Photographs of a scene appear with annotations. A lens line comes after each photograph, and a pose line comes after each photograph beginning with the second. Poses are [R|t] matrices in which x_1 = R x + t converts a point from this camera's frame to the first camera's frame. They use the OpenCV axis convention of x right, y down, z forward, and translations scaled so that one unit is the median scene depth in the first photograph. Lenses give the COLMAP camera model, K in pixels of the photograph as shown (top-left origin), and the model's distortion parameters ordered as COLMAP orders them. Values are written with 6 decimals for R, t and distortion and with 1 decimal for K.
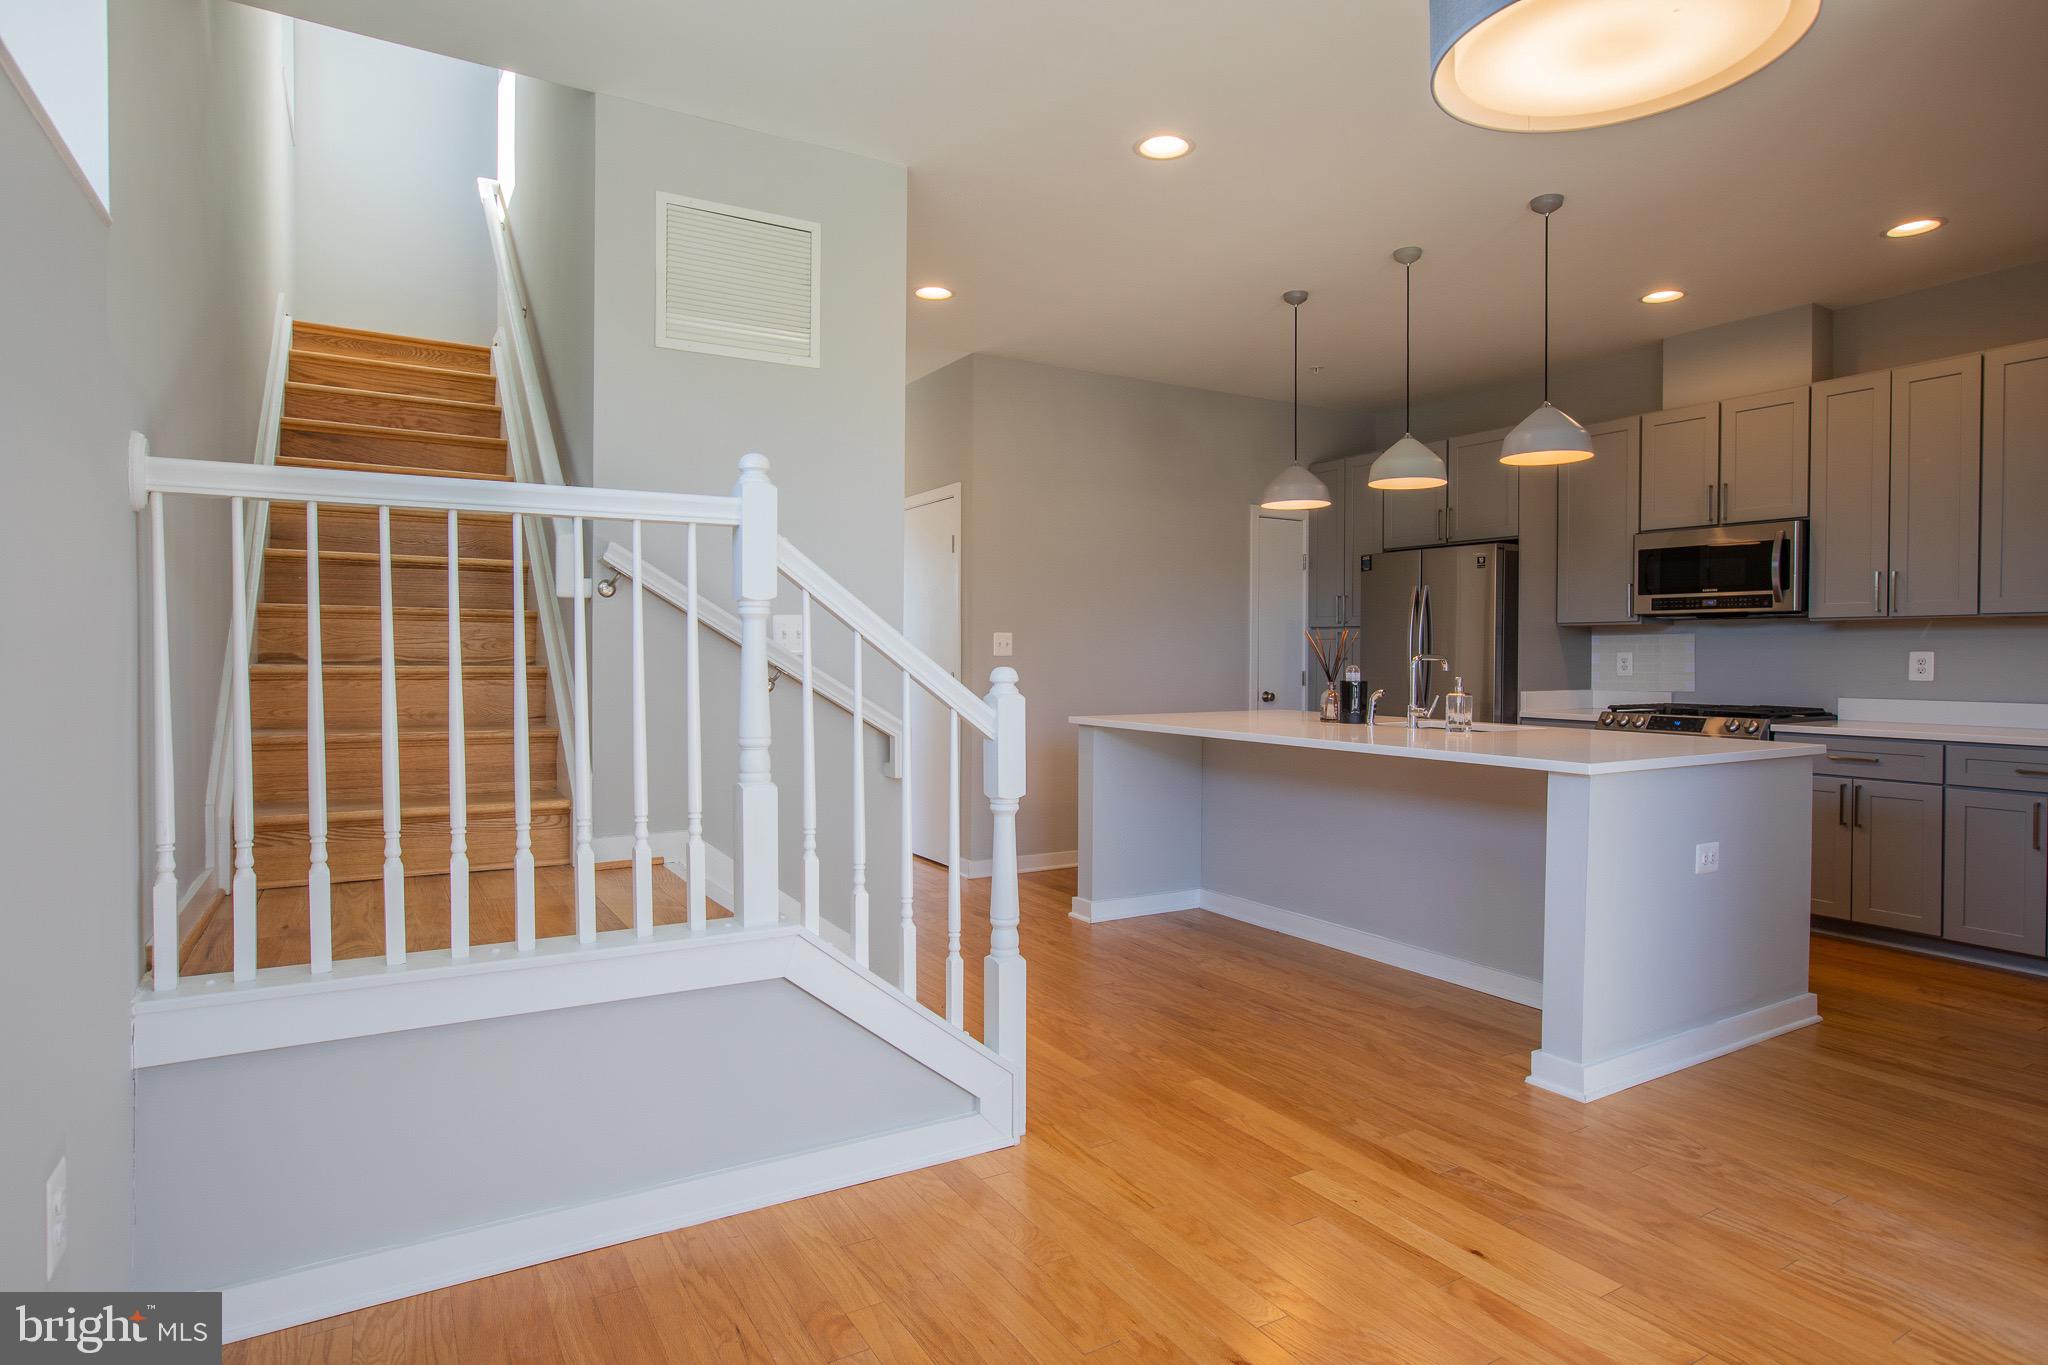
lens RADIAL K [[1119.2, 0, 1017.3], [0, 1119.2, 683.0], [0, 0, 1]] dist [-0.037074, 0.022572]
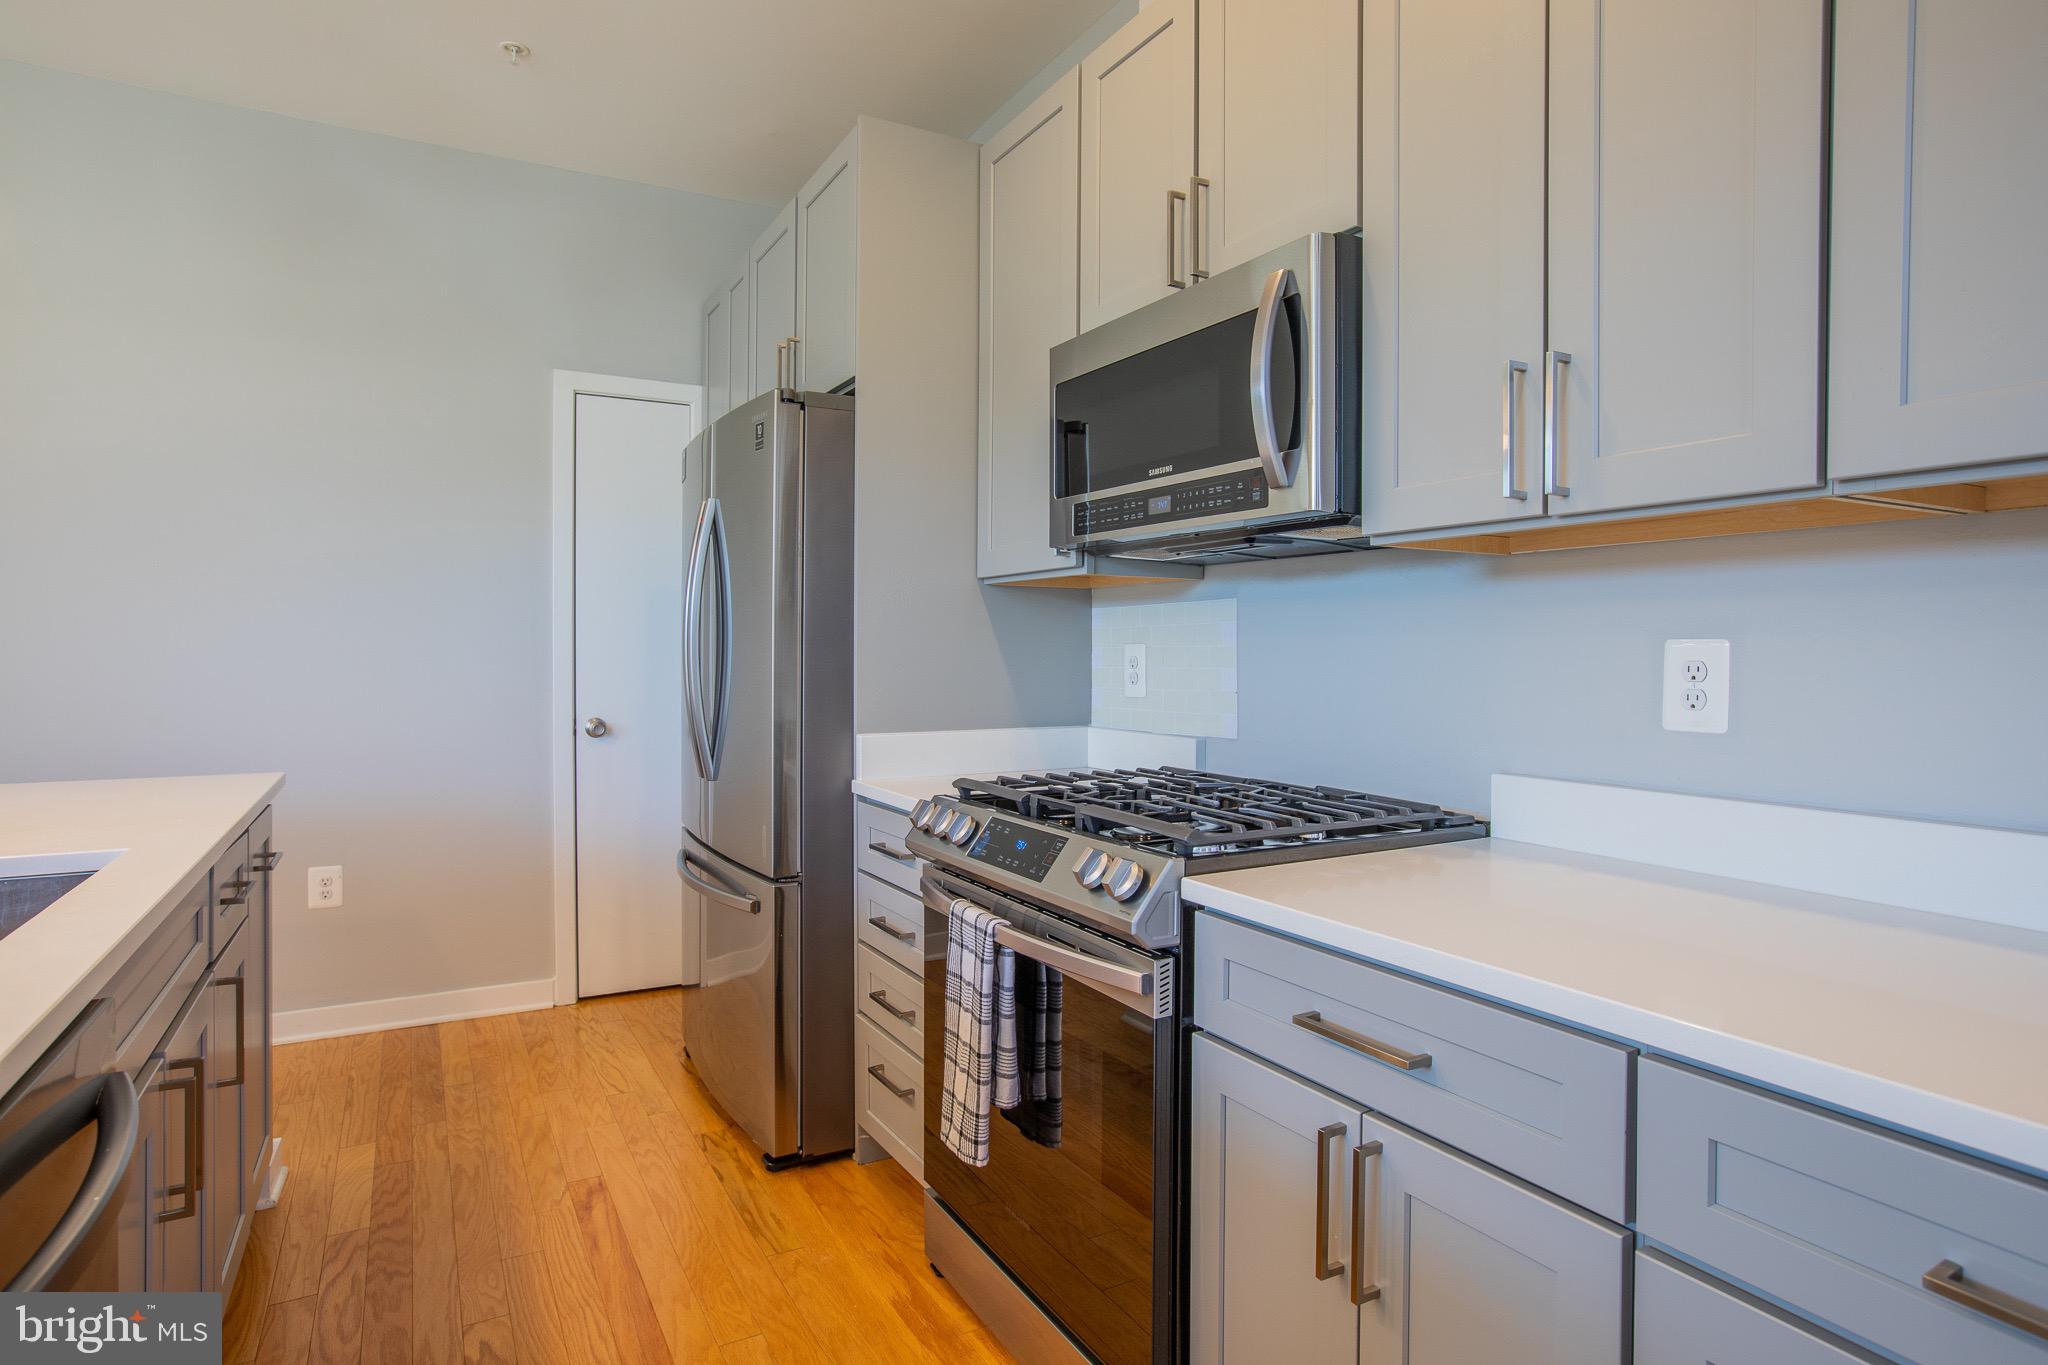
lens RADIAL K [[1119.2, 0, 1026.1], [0, 1119.2, 671.4], [0, 0, 1]] dist [-0.037074, 0.022572]
pose [[0.999683, 0.001801, -0.025130, 0.623907], [-0.001965, 0.999977, -0.006517, -0.016458], [0.025118, 0.006564, 0.999663, 0.666803]]
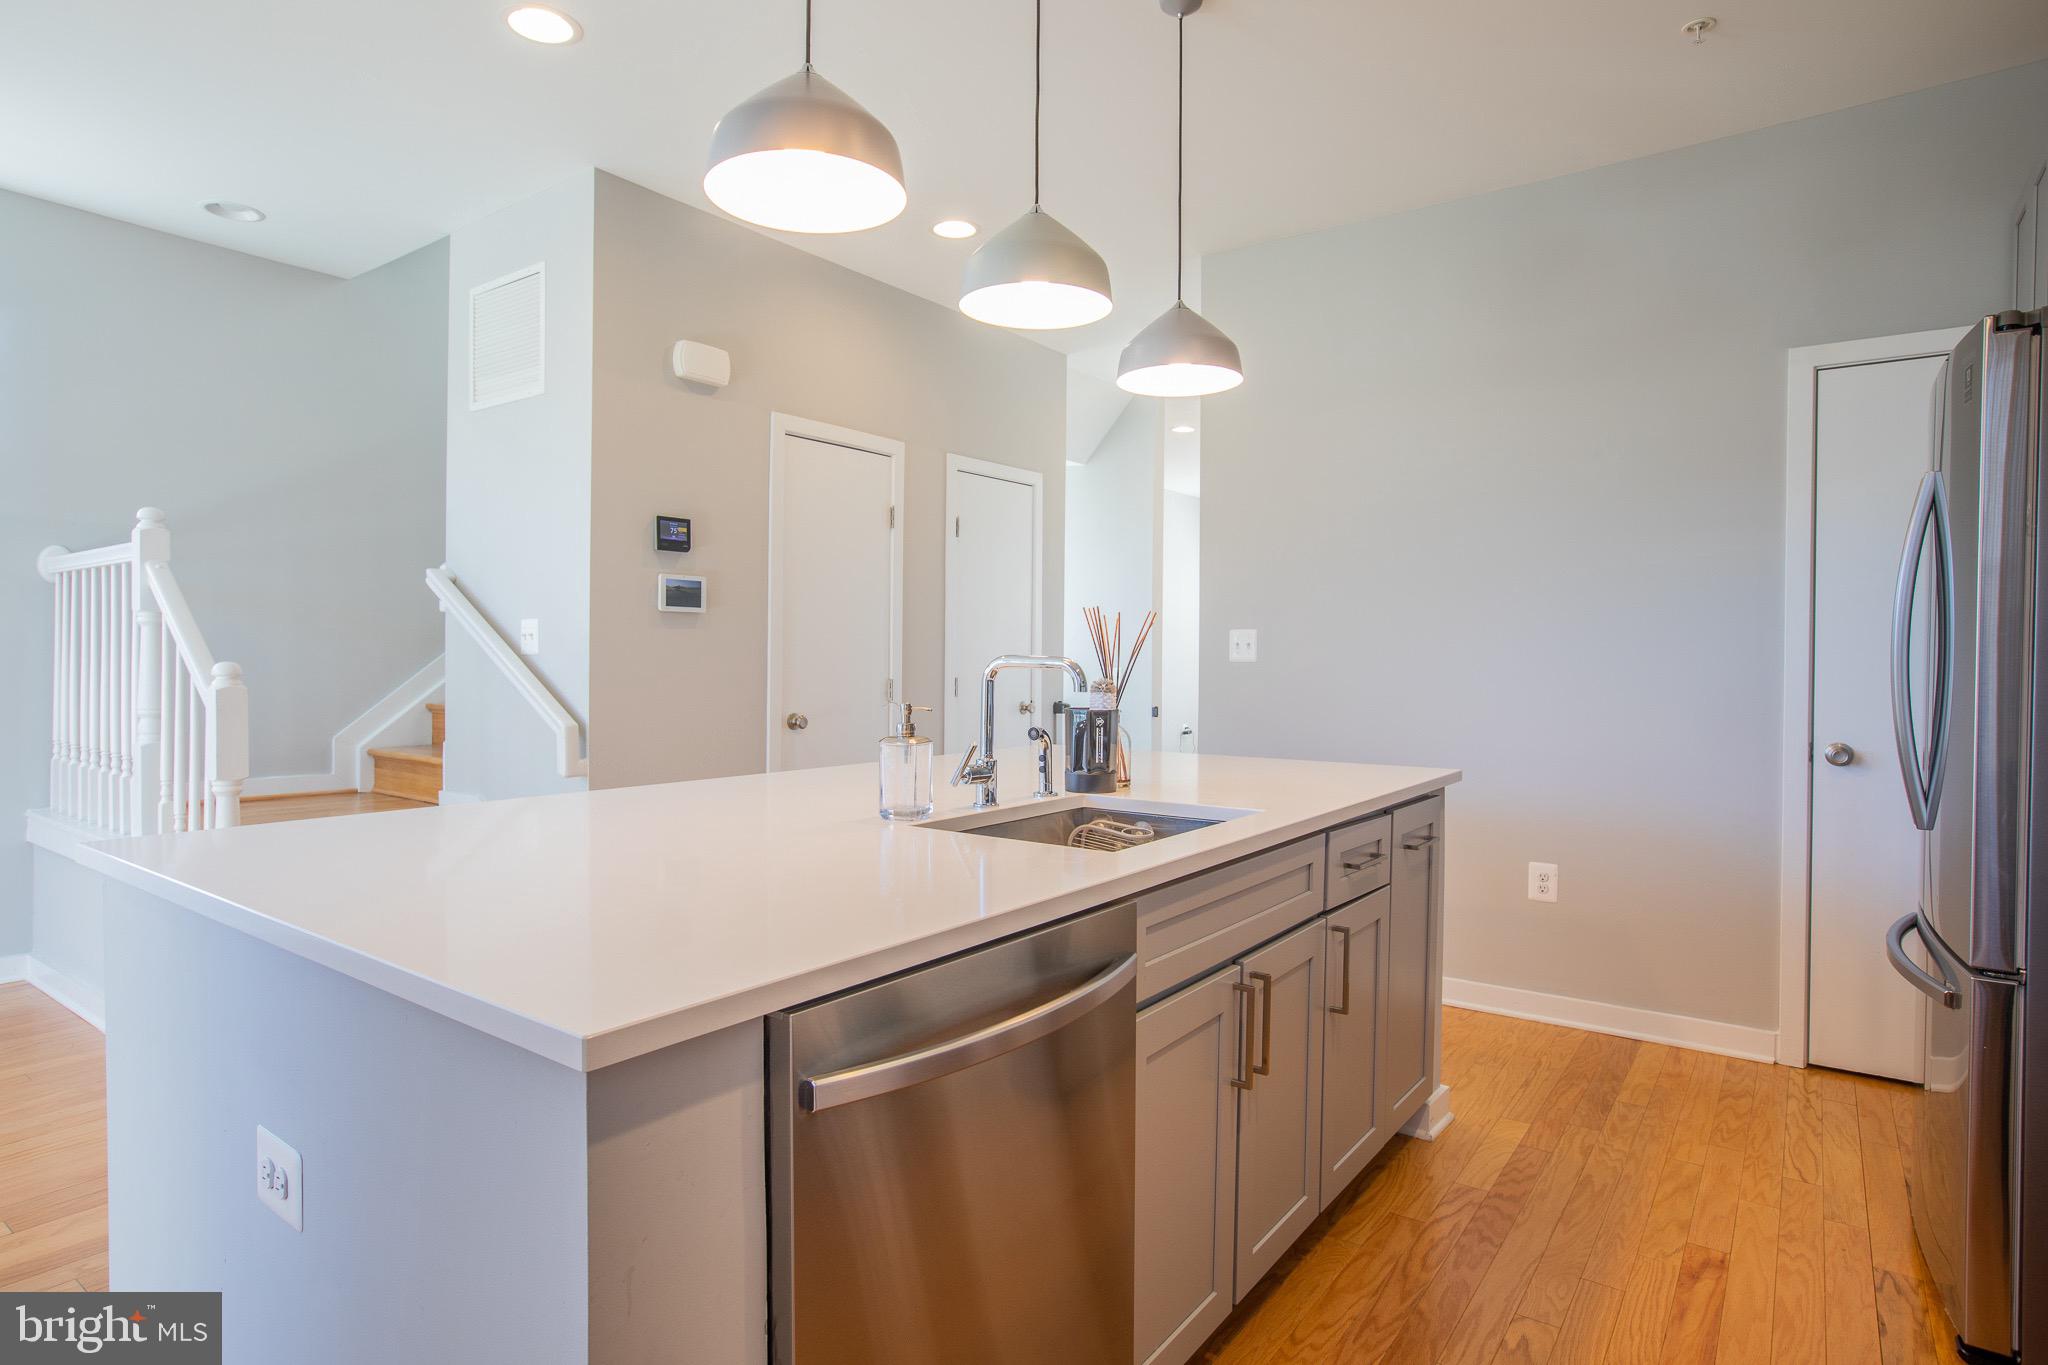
lens RADIAL K [[1119.2, 0, 1007.1], [0, 1119.2, 670.5], [0, 0, 1]] dist [-0.037074, 0.022572]
pose [[0.379343, 0.010538, -0.925196, 0.722242], [-0.027498, 0.999622, 0.000111, -0.018316], [0.924848, 0.025399, 0.379489, 0.723377]]
